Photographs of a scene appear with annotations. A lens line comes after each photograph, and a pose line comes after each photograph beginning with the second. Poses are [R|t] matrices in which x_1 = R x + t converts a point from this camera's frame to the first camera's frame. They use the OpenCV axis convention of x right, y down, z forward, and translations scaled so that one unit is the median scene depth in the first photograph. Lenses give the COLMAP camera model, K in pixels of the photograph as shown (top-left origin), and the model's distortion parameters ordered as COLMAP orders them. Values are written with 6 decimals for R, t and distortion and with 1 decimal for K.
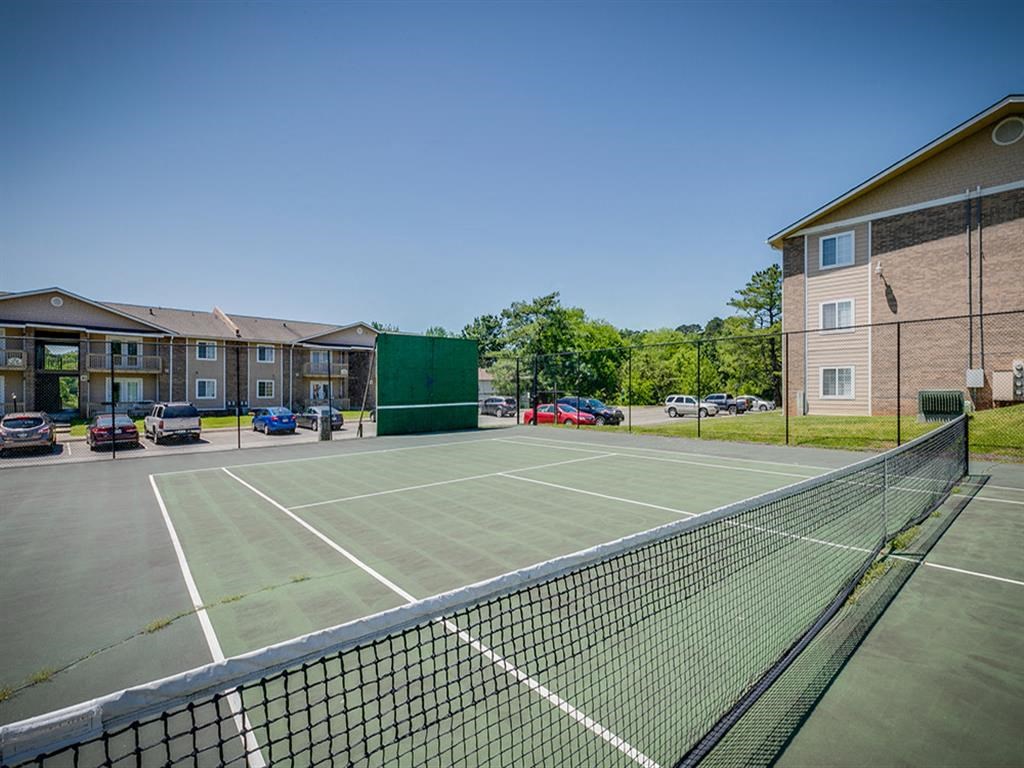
lens RADIAL K [[467.3, 0, 512.8], [0, 467.3, 387.4], [0, 0, 1]] dist [0.005131, 0.000507]
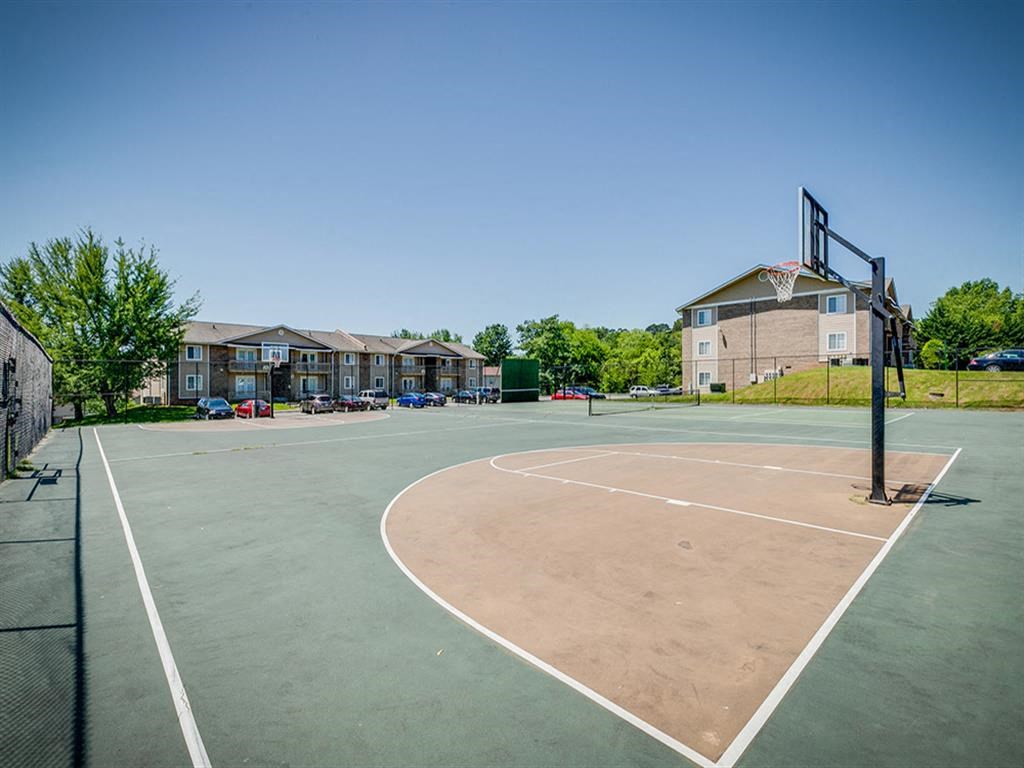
lens RADIAL K [[467.3, 0, 516.0], [0, 467.3, 381.5], [0, 0, 1]] dist [0.005131, 0.000507]
pose [[0.998476, -0.002028, 0.055156, -0.150372], [0.001852, 0.999993, 0.003244, -0.004422], [-0.055162, -0.003136, 0.998472, -0.570117]]
